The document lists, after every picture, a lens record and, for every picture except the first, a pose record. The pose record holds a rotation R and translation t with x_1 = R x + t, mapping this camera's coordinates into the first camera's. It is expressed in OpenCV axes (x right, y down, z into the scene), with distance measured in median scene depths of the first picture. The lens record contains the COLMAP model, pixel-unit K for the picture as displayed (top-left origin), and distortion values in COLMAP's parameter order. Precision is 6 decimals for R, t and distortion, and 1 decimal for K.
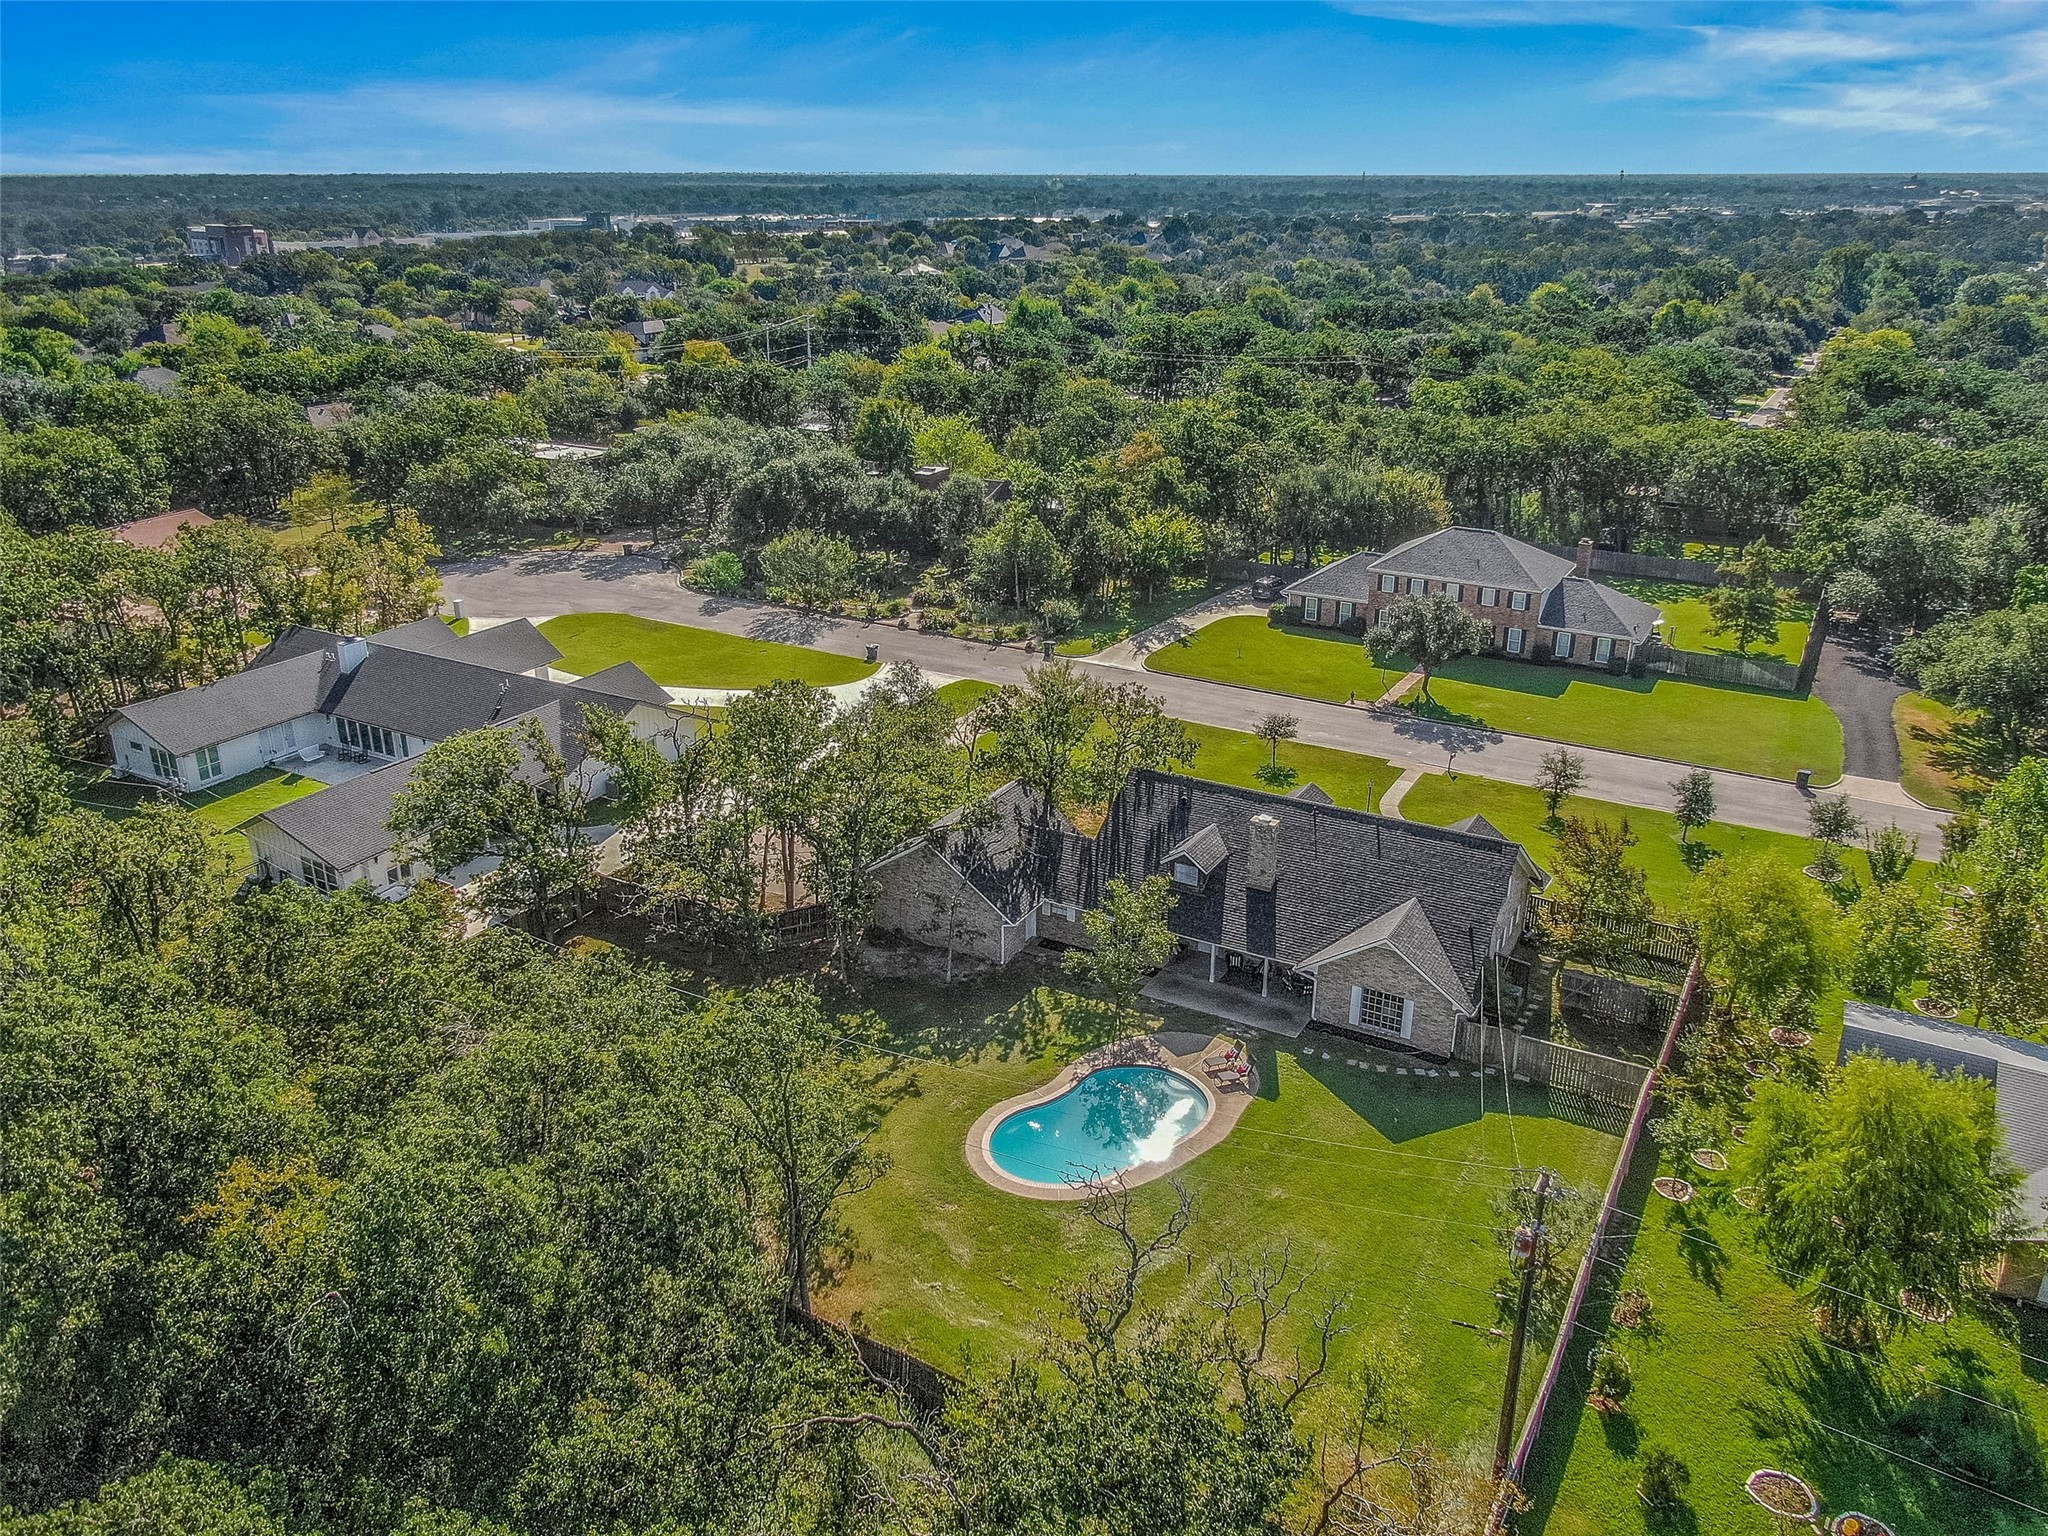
lens RADIAL K [[1586.4, 0, 988.1], [0, 1586.4, 565.6], [0, 0, 1]] dist [-0.017029, -0.001534]
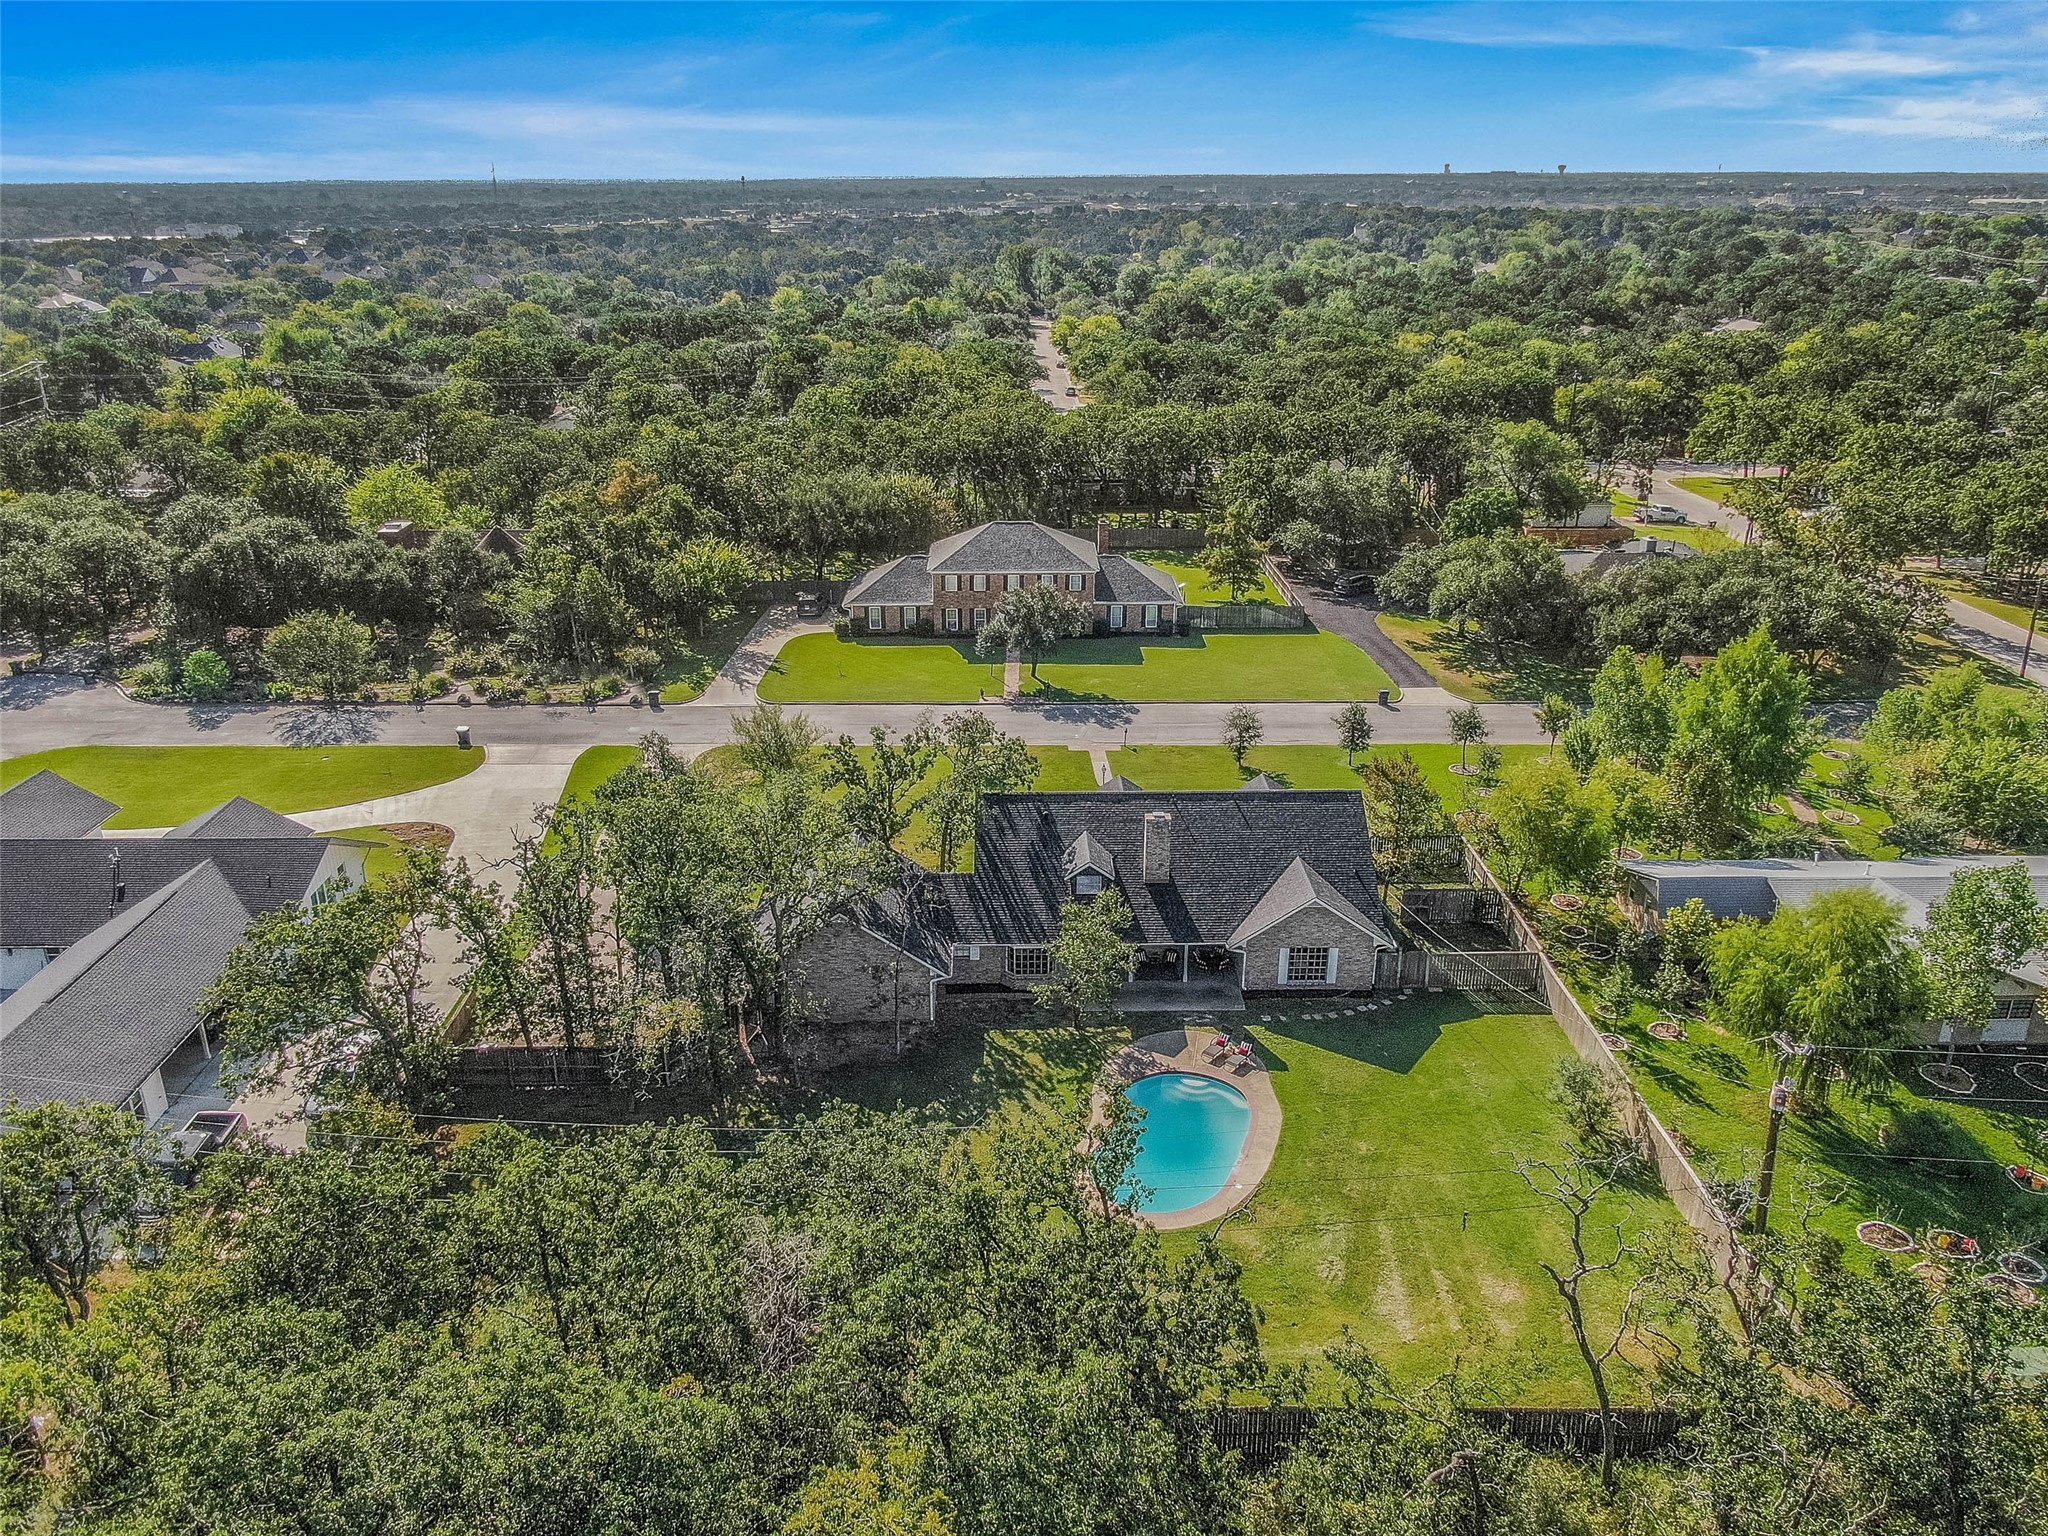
lens RADIAL K [[1552.1, 0, 1020.6], [0, 1552.1, 667.3], [0, 0, 1]] dist [-0.008283, 0.039126]
pose [[0.863015, -0.157530, 0.479988, -0.220329], [0.128510, 0.987340, 0.092980, -0.024401], [-0.488559, -0.018560, 0.872334, 0.094317]]
